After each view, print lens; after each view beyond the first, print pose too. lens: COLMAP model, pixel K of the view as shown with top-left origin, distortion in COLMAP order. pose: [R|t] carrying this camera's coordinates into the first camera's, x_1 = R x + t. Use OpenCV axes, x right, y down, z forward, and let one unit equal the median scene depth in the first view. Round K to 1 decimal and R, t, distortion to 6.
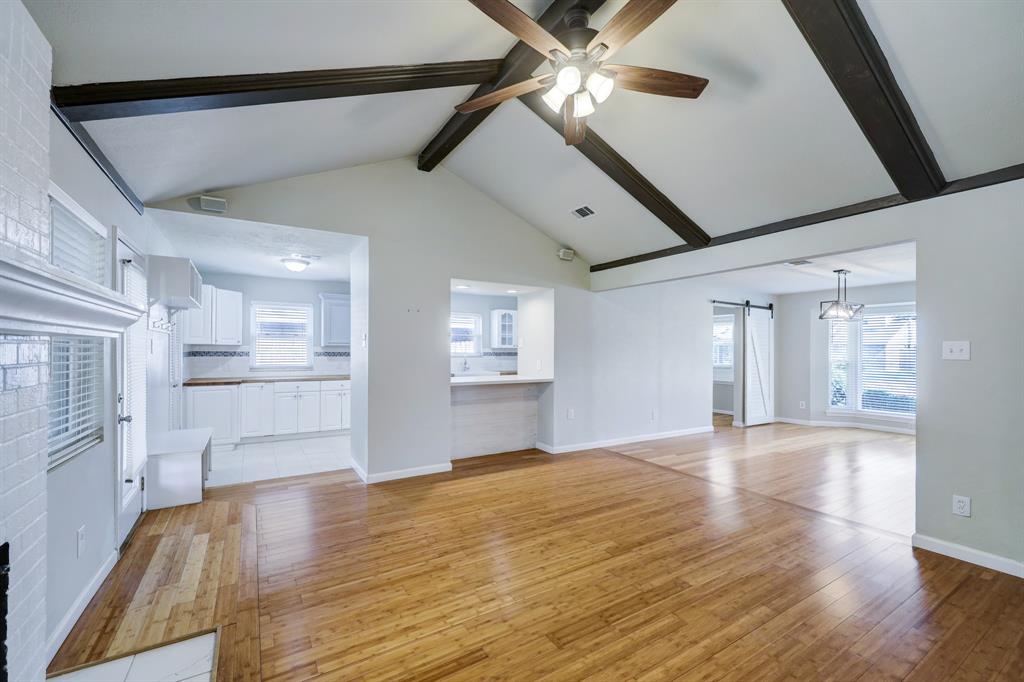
lens RADIAL K [[425.9, 0, 510.9], [0, 425.9, 351.8], [0, 0, 1]] dist [0.000012, -0.000100]
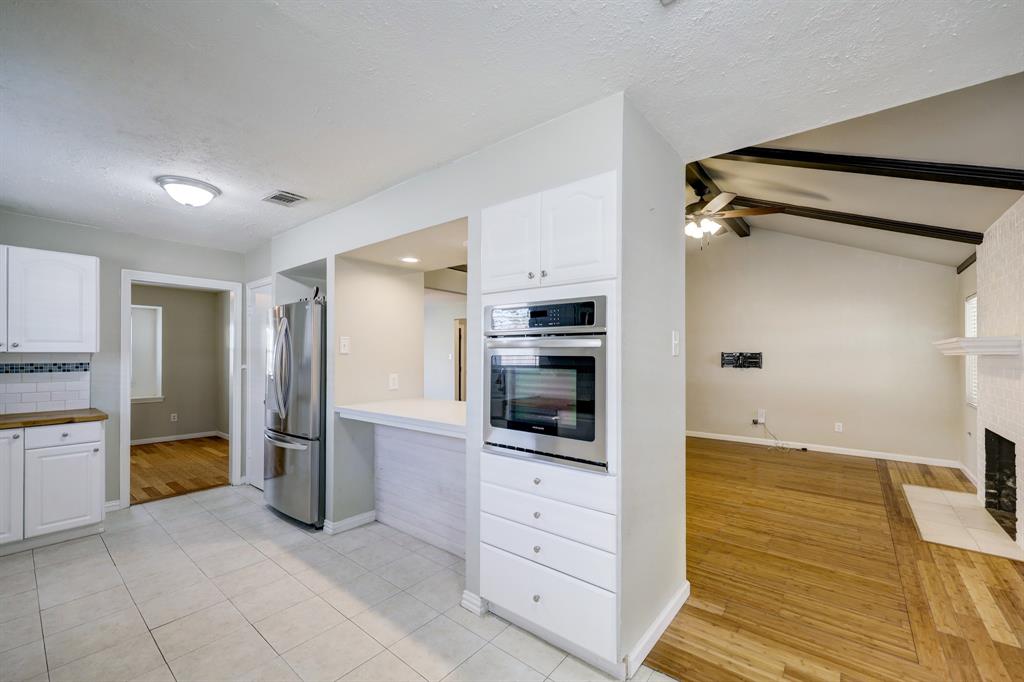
lens RADIAL K [[417.9, 0, 507.5], [0, 417.9, 352.2], [0, 0, 1]] dist [-0.001652, 0.000383]
pose [[-0.324064, 0.001734, 0.946034, -0.944378], [-0.000078, 0.999998, -0.001859, -0.018291], [-0.946035, -0.000676, -0.324063, 1.685949]]
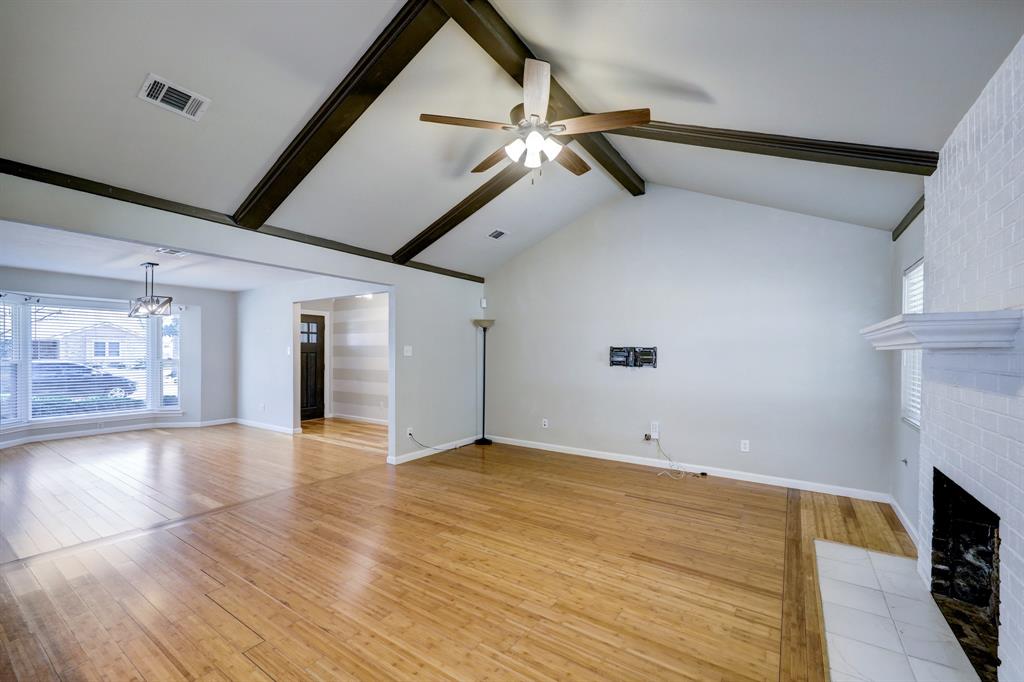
lens RADIAL K [[419.2, 0, 511.6], [0, 419.2, 356.1], [0, 0, 1]] dist [0.000488, 0.000066]
pose [[-0.416656, -0.016633, 0.908912, -0.651866], [-0.004737, 0.999859, 0.016126, -0.010145], [-0.909052, 0.002414, -0.416676, 1.068831]]
